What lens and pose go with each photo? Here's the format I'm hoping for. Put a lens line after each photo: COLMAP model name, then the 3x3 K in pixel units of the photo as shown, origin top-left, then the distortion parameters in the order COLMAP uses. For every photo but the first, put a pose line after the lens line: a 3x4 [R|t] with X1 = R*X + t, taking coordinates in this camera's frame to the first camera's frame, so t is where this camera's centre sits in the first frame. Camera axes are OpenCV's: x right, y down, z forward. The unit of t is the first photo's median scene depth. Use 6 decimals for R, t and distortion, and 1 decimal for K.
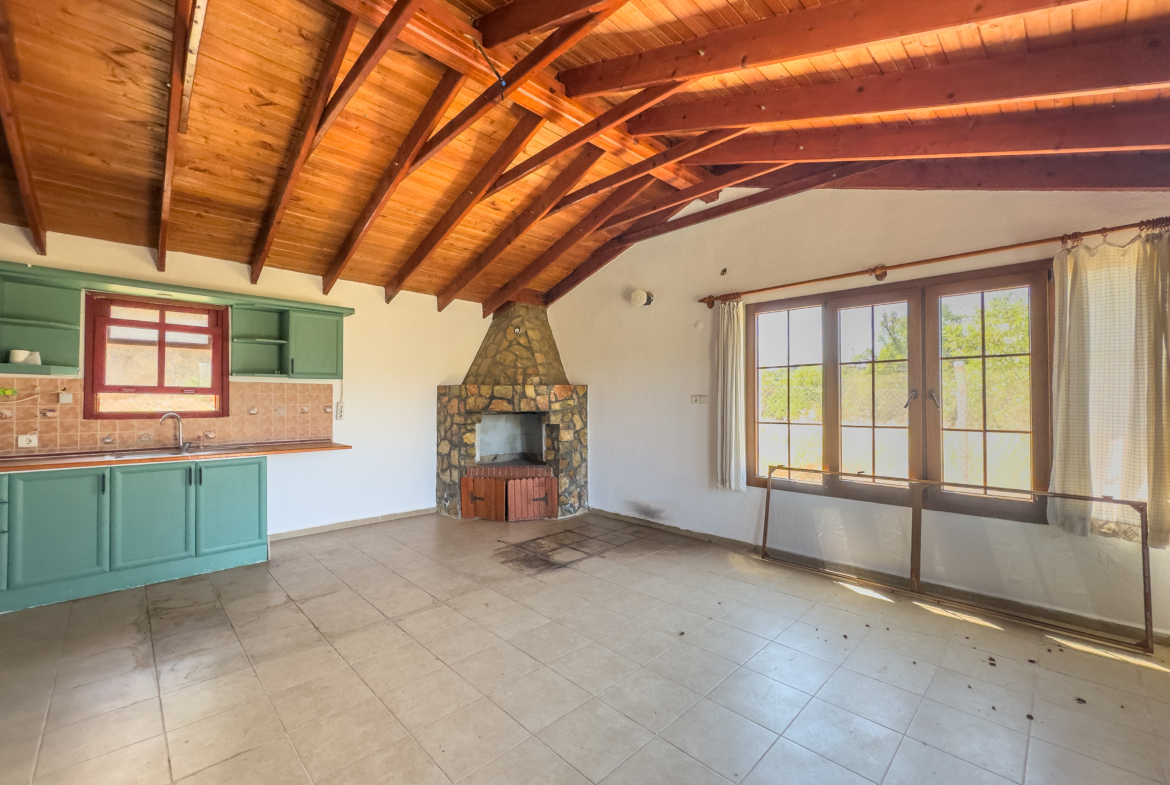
lens RADIAL K [[479.8, 0, 571.7], [0, 479.8, 394.5], [0, 0, 1]] dist [-0.001612, -0.000135]
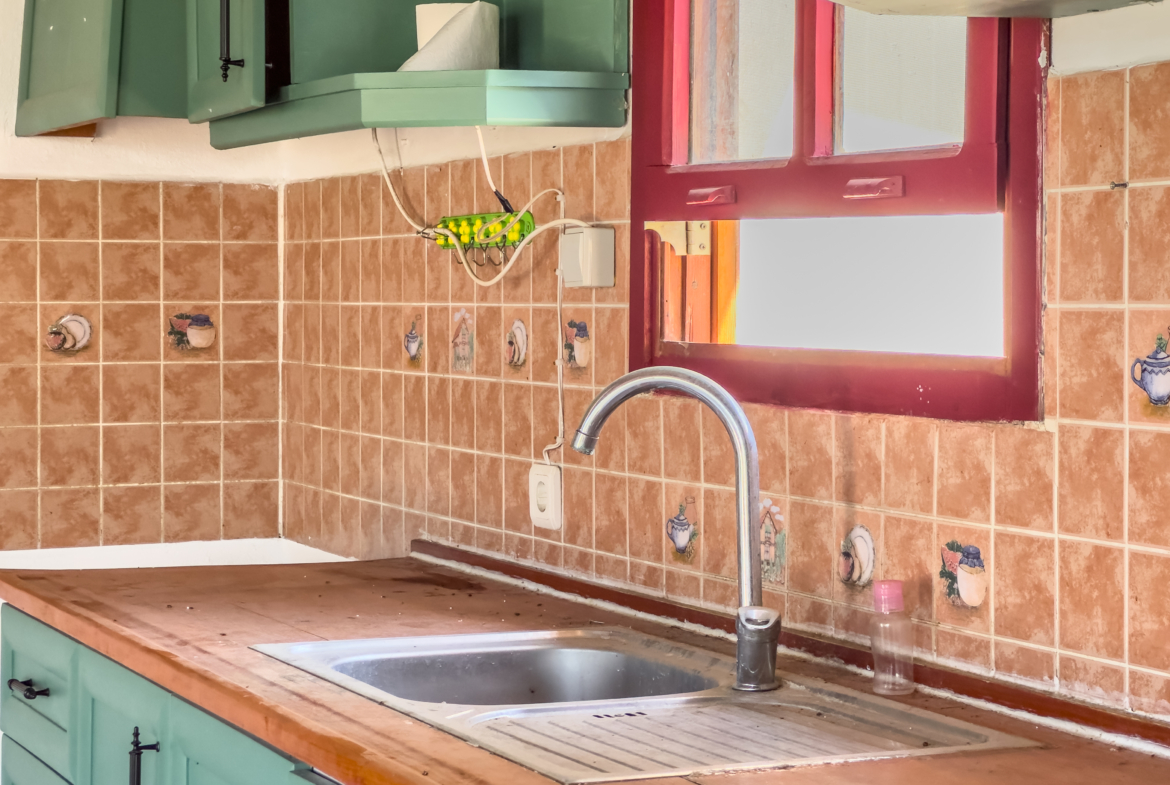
lens RADIAL K [[2671.1, 0, 585.0], [0, 2671.1, 392.5], [0, 0, 1]] dist [0.119167, 0.610388]
pose [[-0.336562, 0.036944, -0.940936, -0.160896], [0.014632, 0.999315, 0.034002, 0.020746], [0.941547, -0.002323, -0.336872, 1.192179]]
